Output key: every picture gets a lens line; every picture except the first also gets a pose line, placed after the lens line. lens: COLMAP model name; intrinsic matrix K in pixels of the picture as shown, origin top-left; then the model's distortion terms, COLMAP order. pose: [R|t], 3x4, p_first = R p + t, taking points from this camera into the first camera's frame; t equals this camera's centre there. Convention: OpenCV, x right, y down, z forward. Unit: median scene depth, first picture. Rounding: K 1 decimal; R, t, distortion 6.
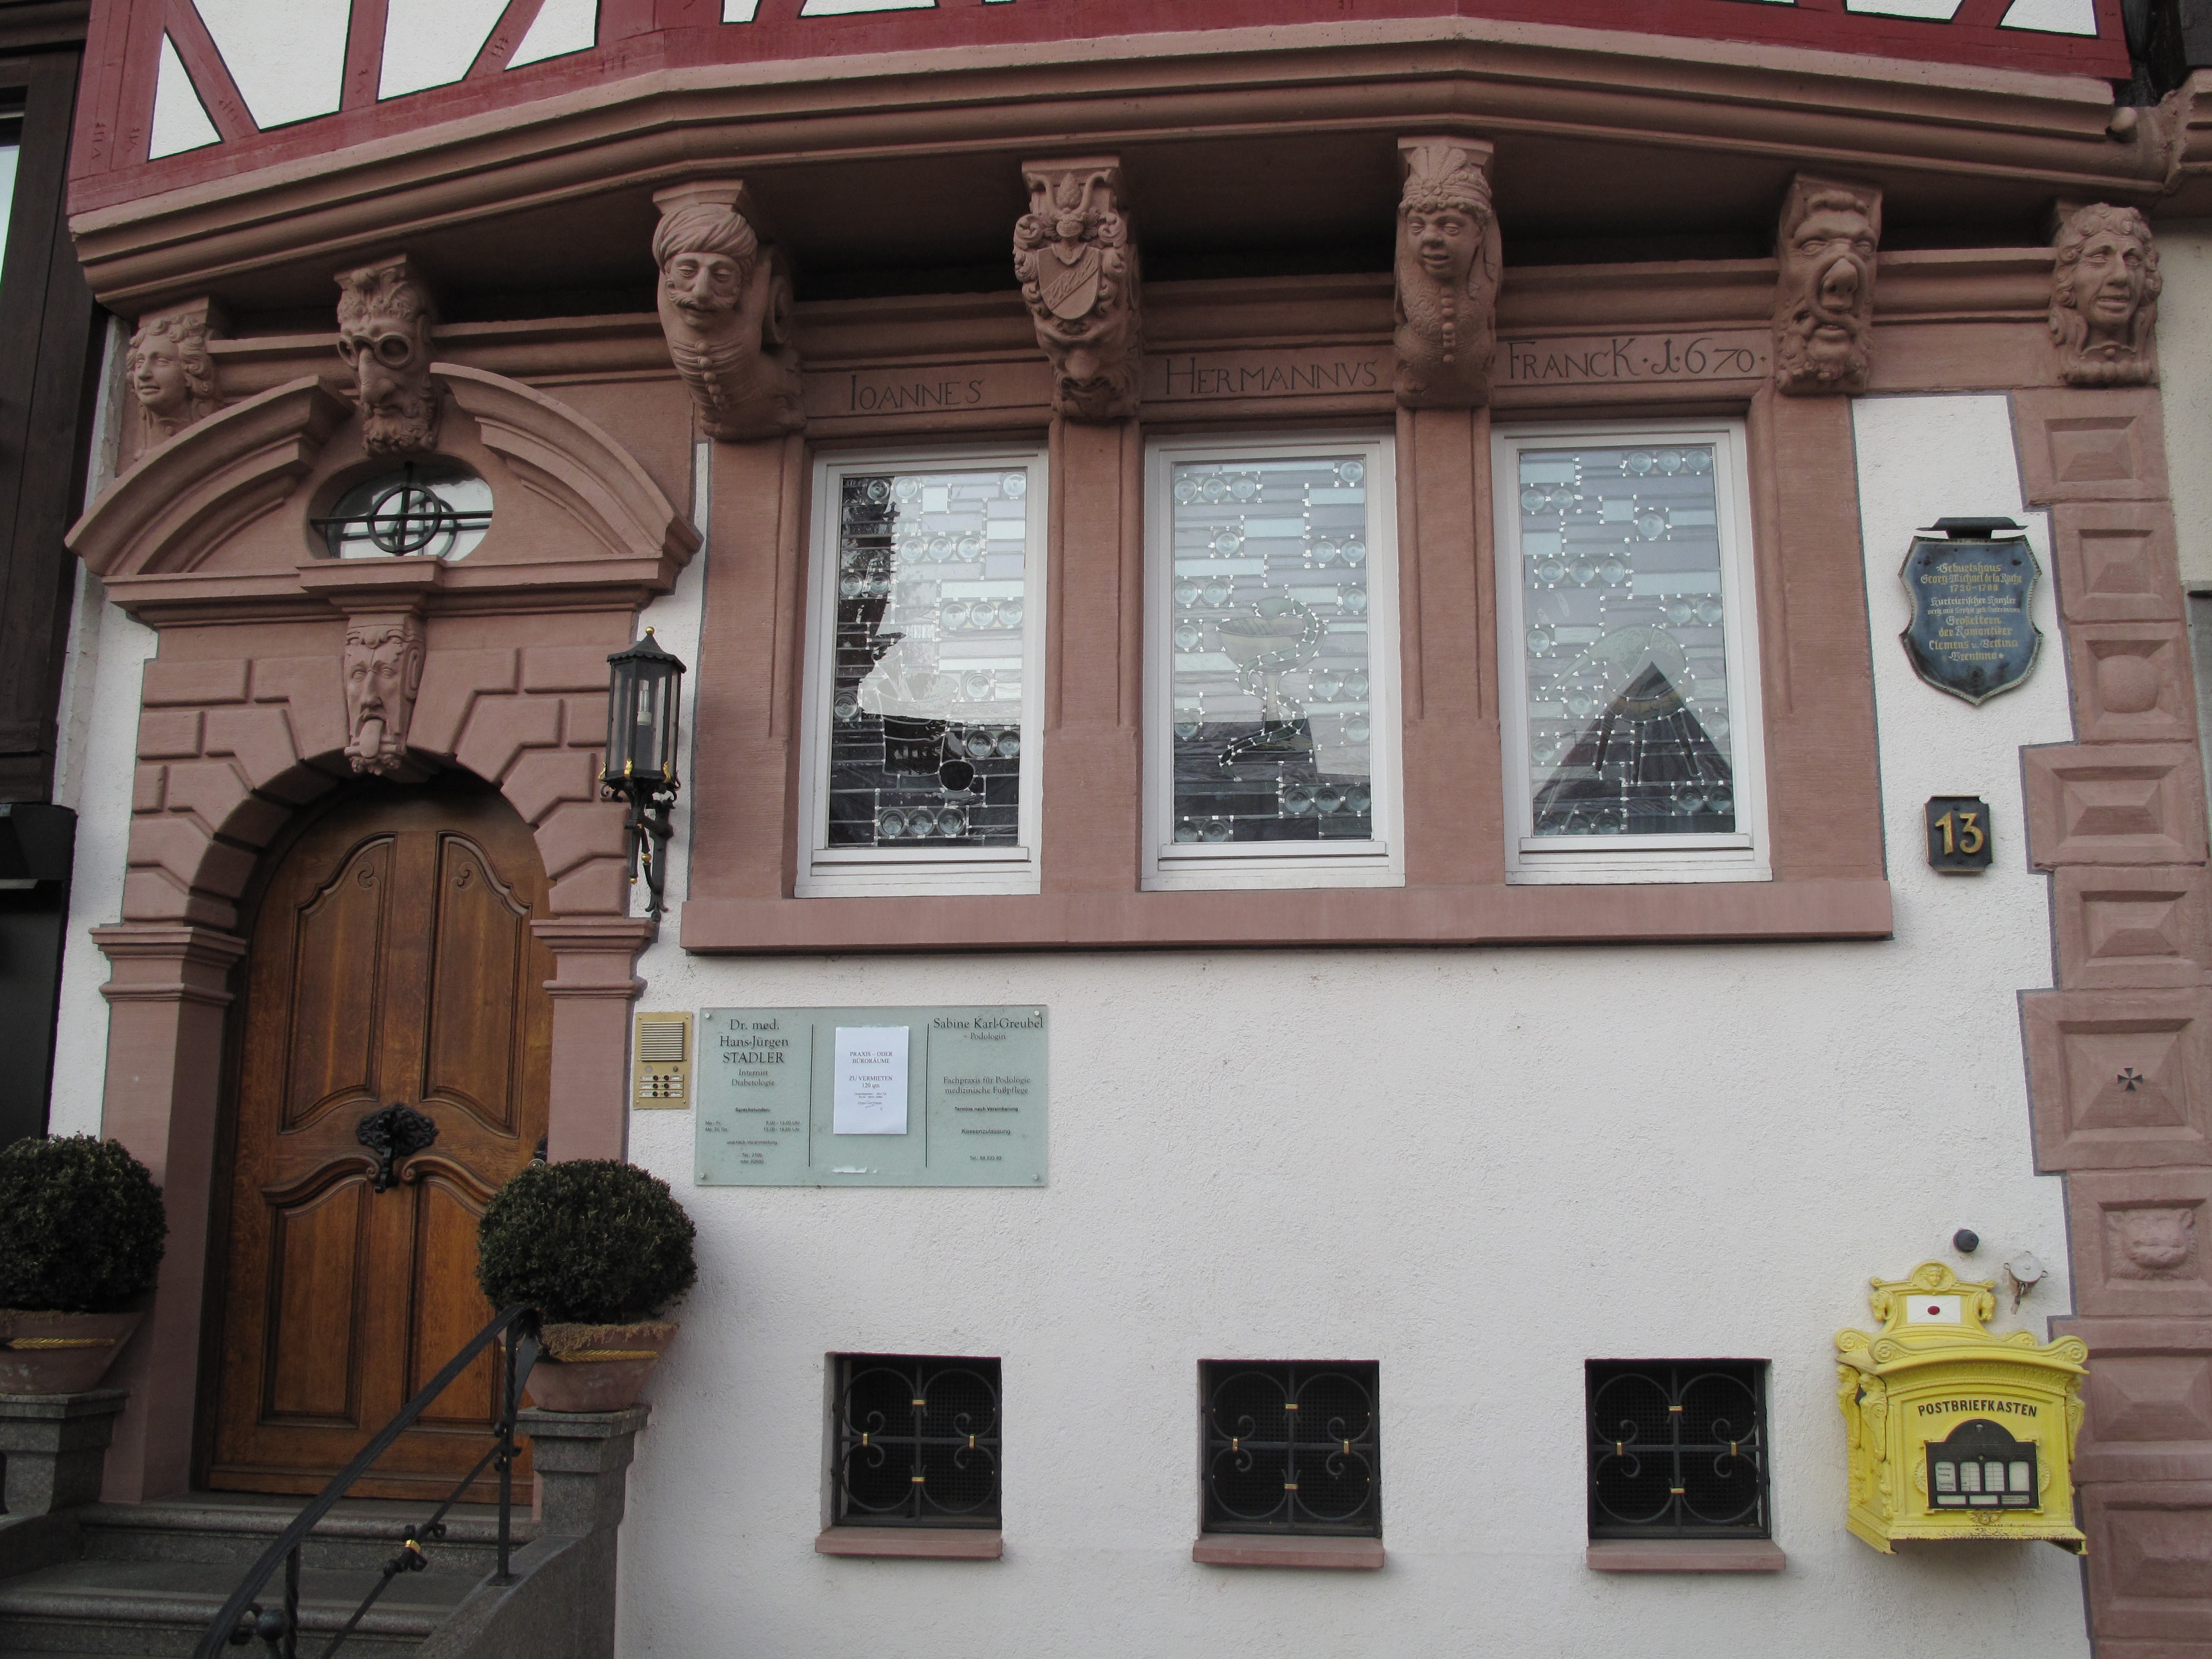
lens RADIAL K [[2045.3, 0, 1104.7], [0, 2045.3, 811.6], [0, 0, 1]] dist [-0.100211, 0.000000]
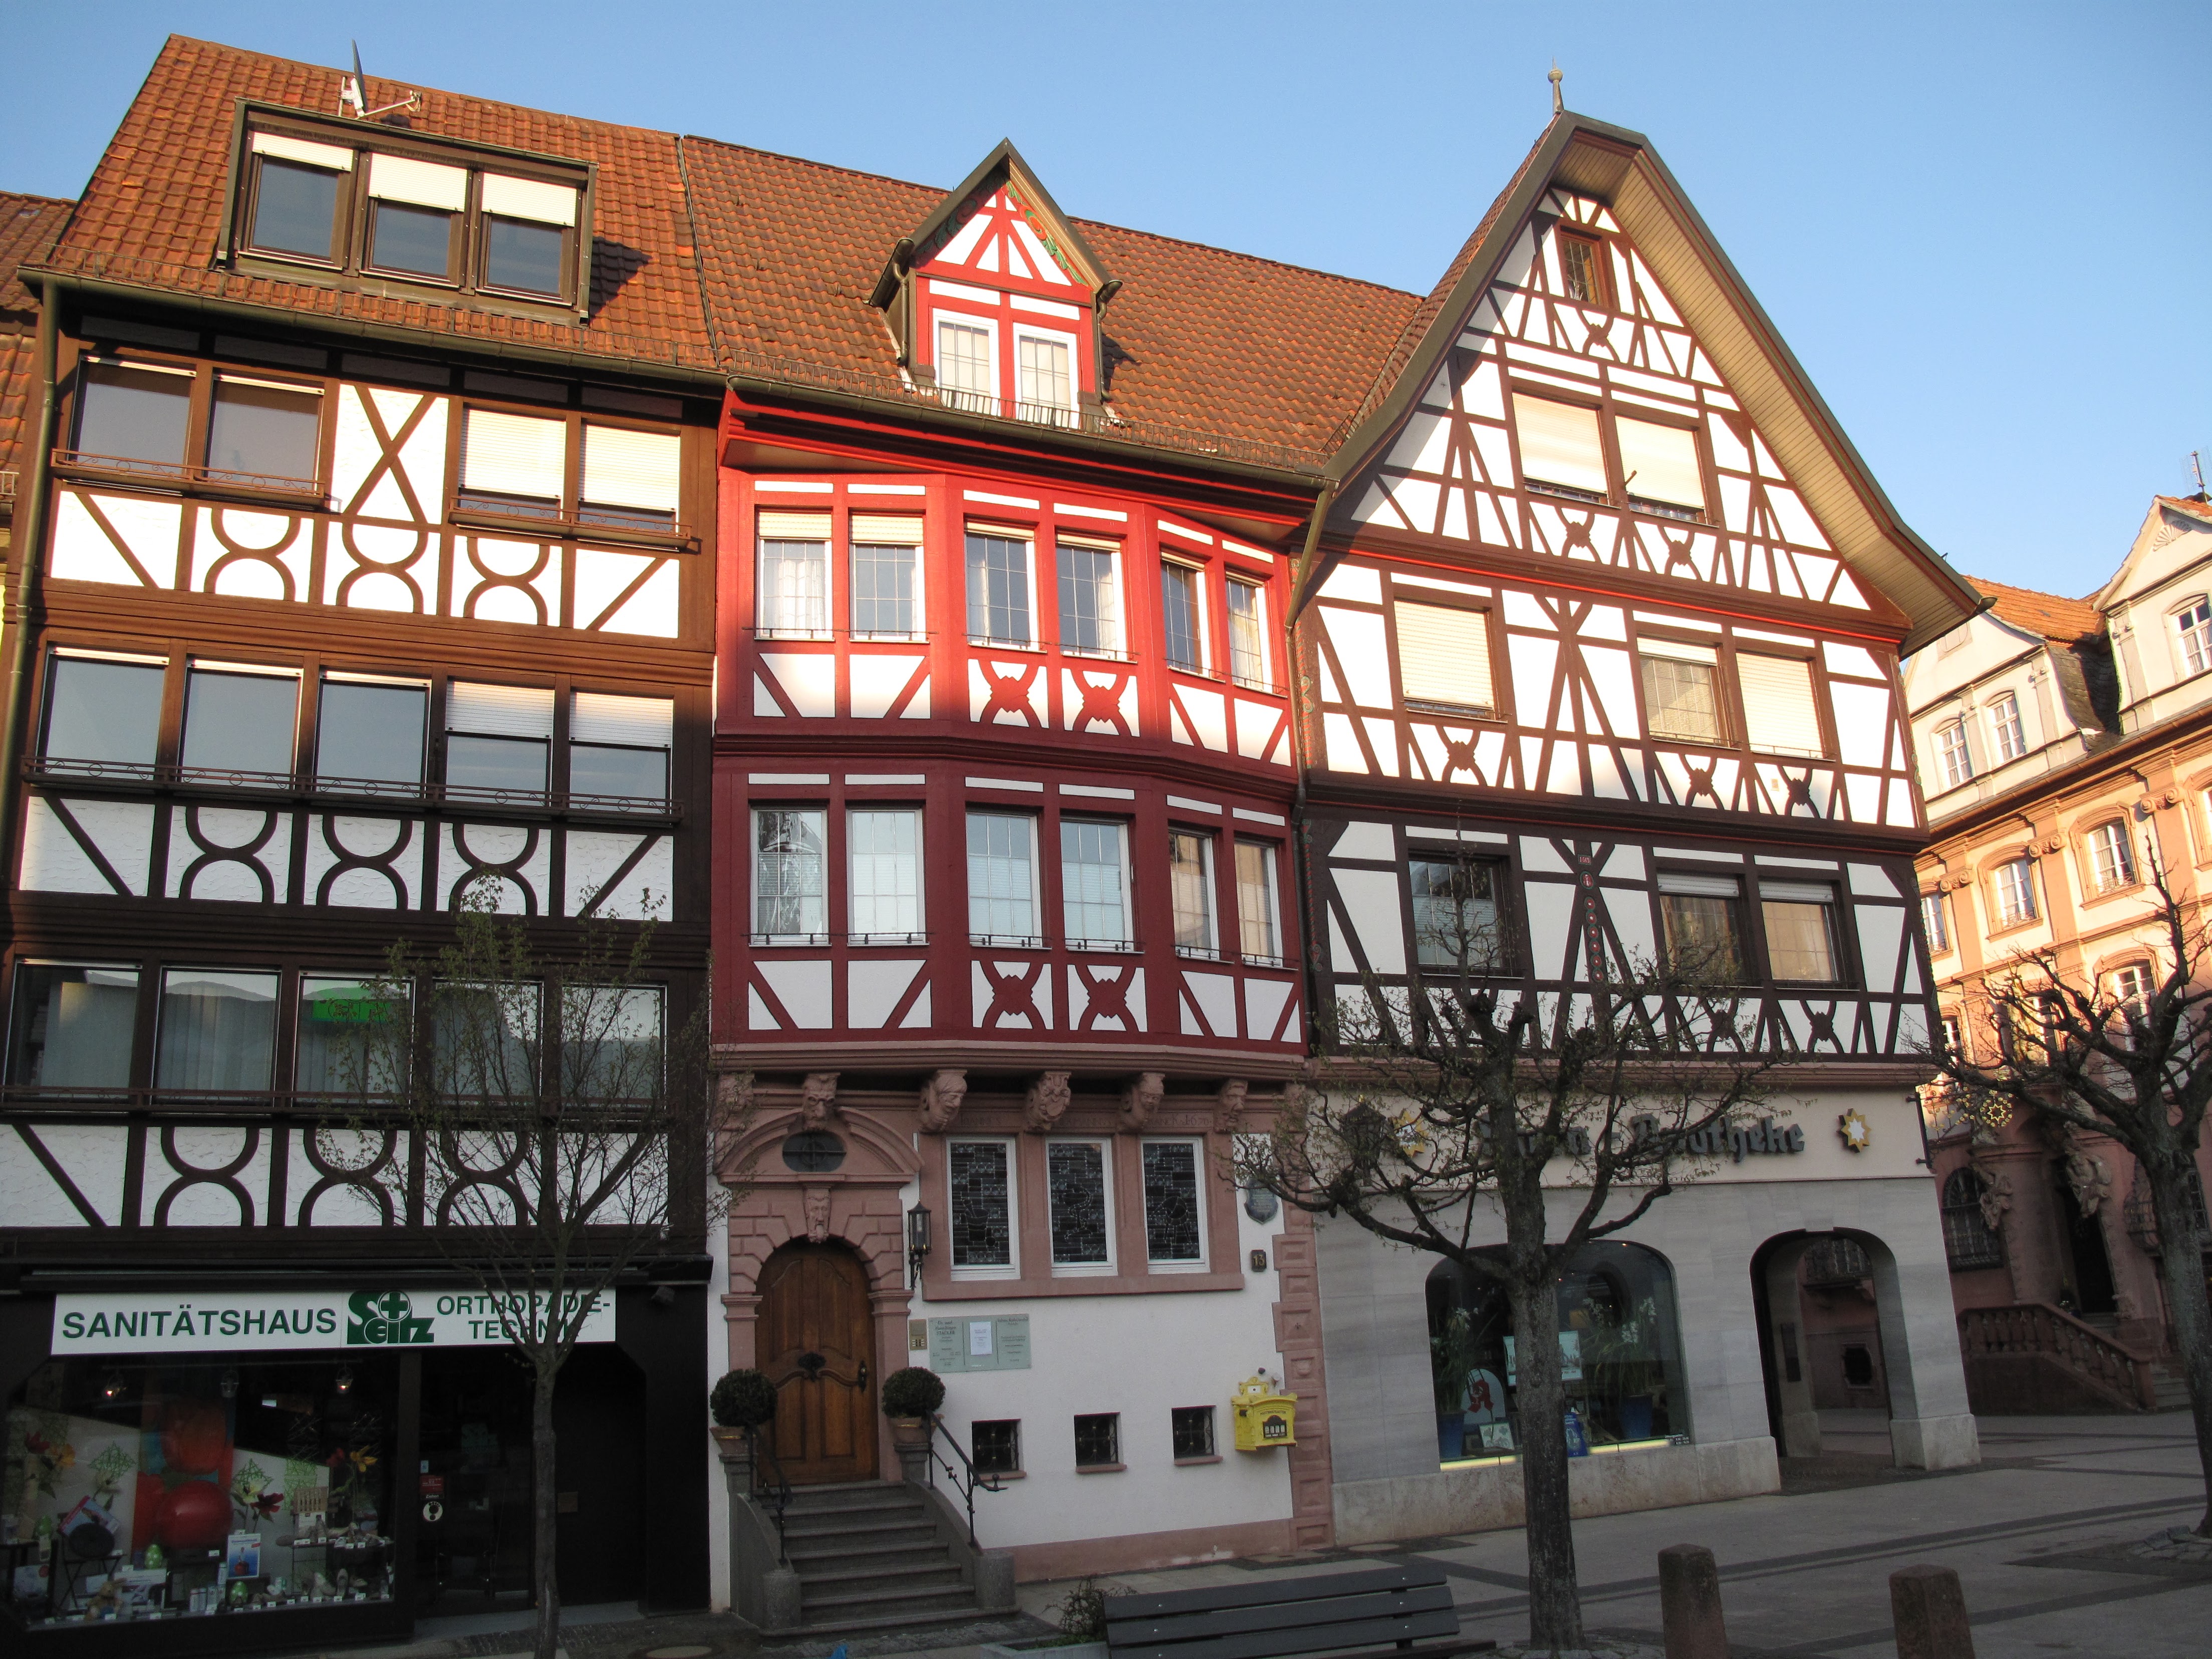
lens RADIAL K [[1856.0, 0, 1110.3], [0, 1856.0, 825.5], [0, 0, 1]] dist [-0.127447, 0.007892]
pose [[0.849466, 0.098613, 0.518346, -1.569609], [-0.047971, 0.992745, -0.110251, -0.378874], [-0.525457, 0.068789, 0.848035, -1.709750]]
